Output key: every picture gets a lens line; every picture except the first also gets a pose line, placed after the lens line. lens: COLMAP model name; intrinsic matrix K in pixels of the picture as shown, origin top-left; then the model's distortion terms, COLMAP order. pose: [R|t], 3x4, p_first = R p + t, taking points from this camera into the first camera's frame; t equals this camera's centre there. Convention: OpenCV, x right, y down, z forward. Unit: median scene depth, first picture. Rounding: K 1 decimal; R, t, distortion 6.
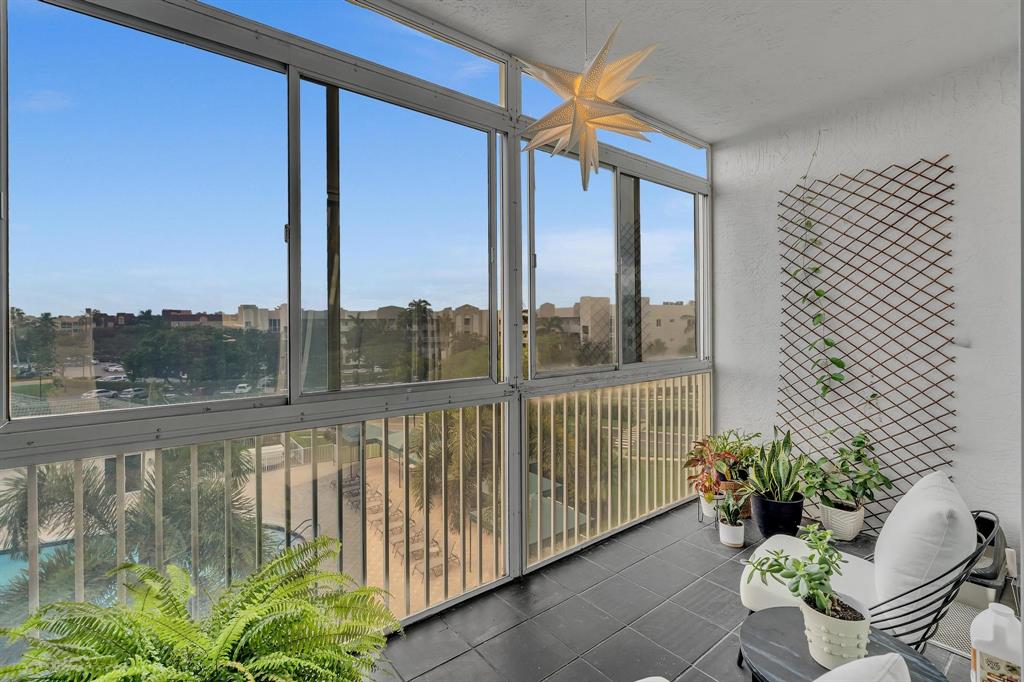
lens RADIAL K [[465.4, 0, 508.0], [0, 465.4, 321.2], [0, 0, 1]] dist [-0.003187, 0.000272]
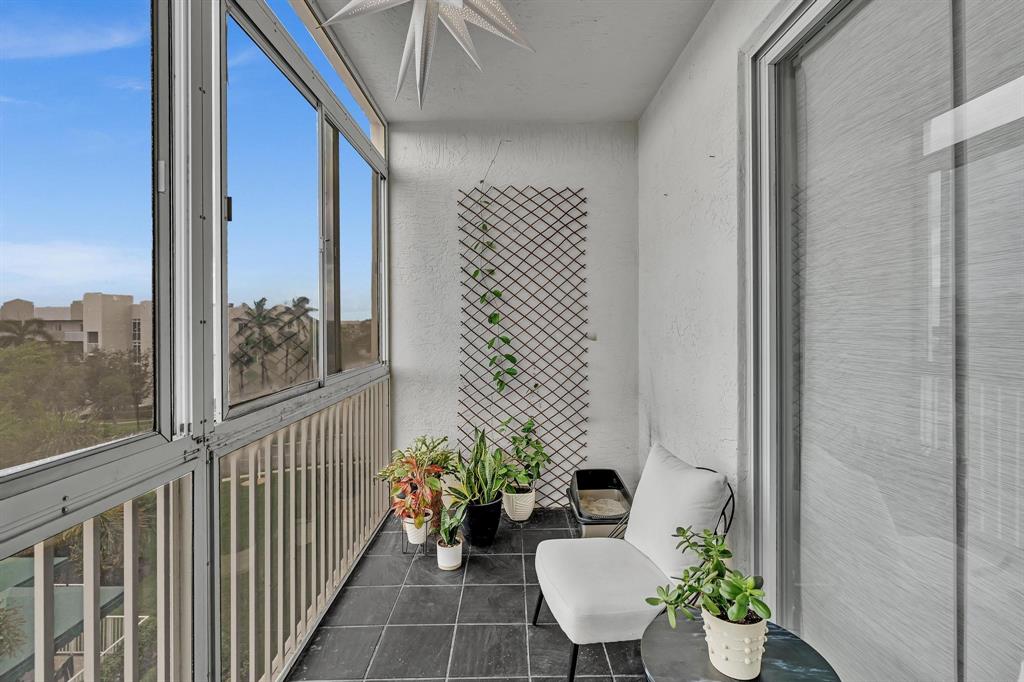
lens RADIAL K [[465.4, 0, 508.0], [0, 465.4, 321.2], [0, 0, 1]] dist [-0.003187, 0.000272]
pose [[0.622115, 0.003066, 0.782920, -0.149623], [0.003105, 0.999975, -0.006383, 0.009005], [-0.782920, 0.006402, 0.622089, 0.333671]]
